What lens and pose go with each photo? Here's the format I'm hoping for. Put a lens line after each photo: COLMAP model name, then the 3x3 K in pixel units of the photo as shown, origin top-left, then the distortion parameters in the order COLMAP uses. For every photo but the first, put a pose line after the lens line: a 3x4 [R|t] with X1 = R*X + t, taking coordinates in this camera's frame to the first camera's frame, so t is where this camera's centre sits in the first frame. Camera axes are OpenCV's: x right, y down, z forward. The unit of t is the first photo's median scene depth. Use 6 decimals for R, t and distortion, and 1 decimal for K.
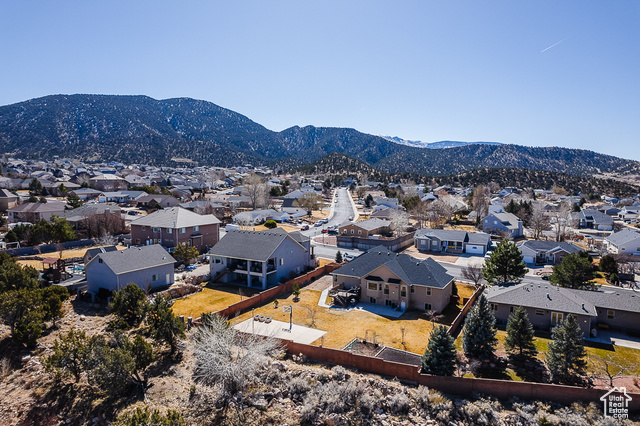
lens RADIAL K [[410.8, 0, 321.6], [0, 410.8, 210.8], [0, 0, 1]] dist [-0.076733, 0.071299]
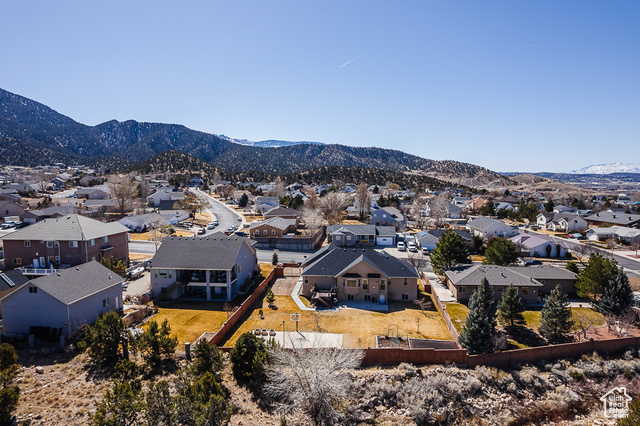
lens RADIAL K [[416.6, 0, 320.0], [0, 416.6, 213.0], [0, 0, 1]] dist [-0.073761, 0.068292]
pose [[0.916834, -0.044029, 0.396833, -0.294318], [0.041311, 0.999028, 0.015398, -0.005081], [-0.397125, 0.002276, 0.917762, 0.086396]]
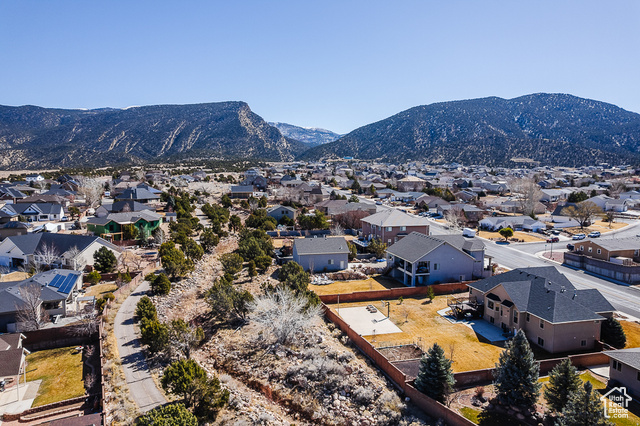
lens RADIAL K [[410.8, 0, 321.6], [0, 410.8, 210.8], [0, 0, 1]] dist [-0.076733, 0.071299]
pose [[0.681064, 0.058142, -0.729912, 0.453251], [-0.057954, 0.997996, 0.025422, -0.026288], [0.729927, 0.024987, 0.683069, 0.072110]]
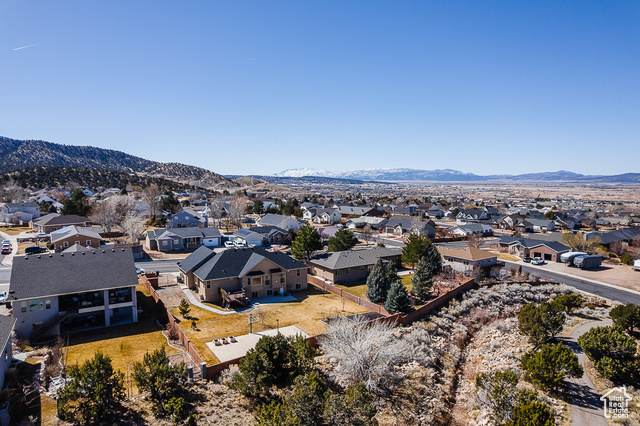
lens RADIAL K [[410.8, 0, 321.6], [0, 410.8, 210.8], [0, 0, 1]] dist [-0.076733, 0.071299]
pose [[0.473843, -0.073189, 0.877563, -0.591318], [0.071821, 0.996432, 0.044323, -0.020928], [-0.877676, 0.042026, 0.477409, 0.312540]]
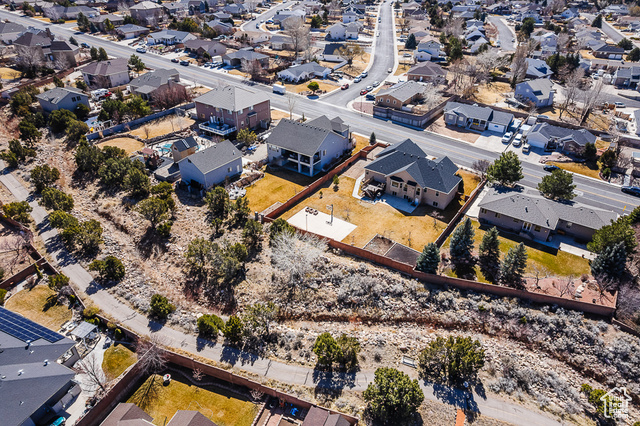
lens RADIAL K [[410.8, 0, 321.6], [0, 410.8, 210.8], [0, 0, 1]] dist [-0.076733, 0.071299]
pose [[0.995512, 0.053162, -0.078295, -0.001174], [-0.011172, 0.887543, 0.460590, -0.292026], [0.093976, -0.457648, 0.884153, -0.181104]]
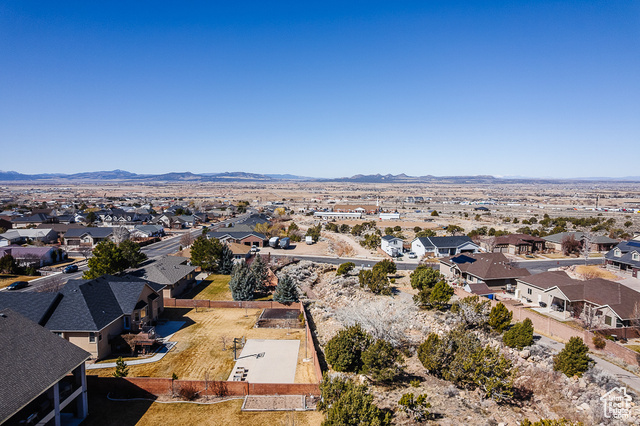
lens RADIAL K [[410.8, 0, 321.6], [0, 410.8, 210.8], [0, 0, 1]] dist [-0.076733, 0.071299]
pose [[-0.485495, -0.074811, 0.871033, -0.635934], [0.068170, 0.990059, 0.123030, -0.080971], [-0.871578, 0.119109, -0.475569, 0.907483]]
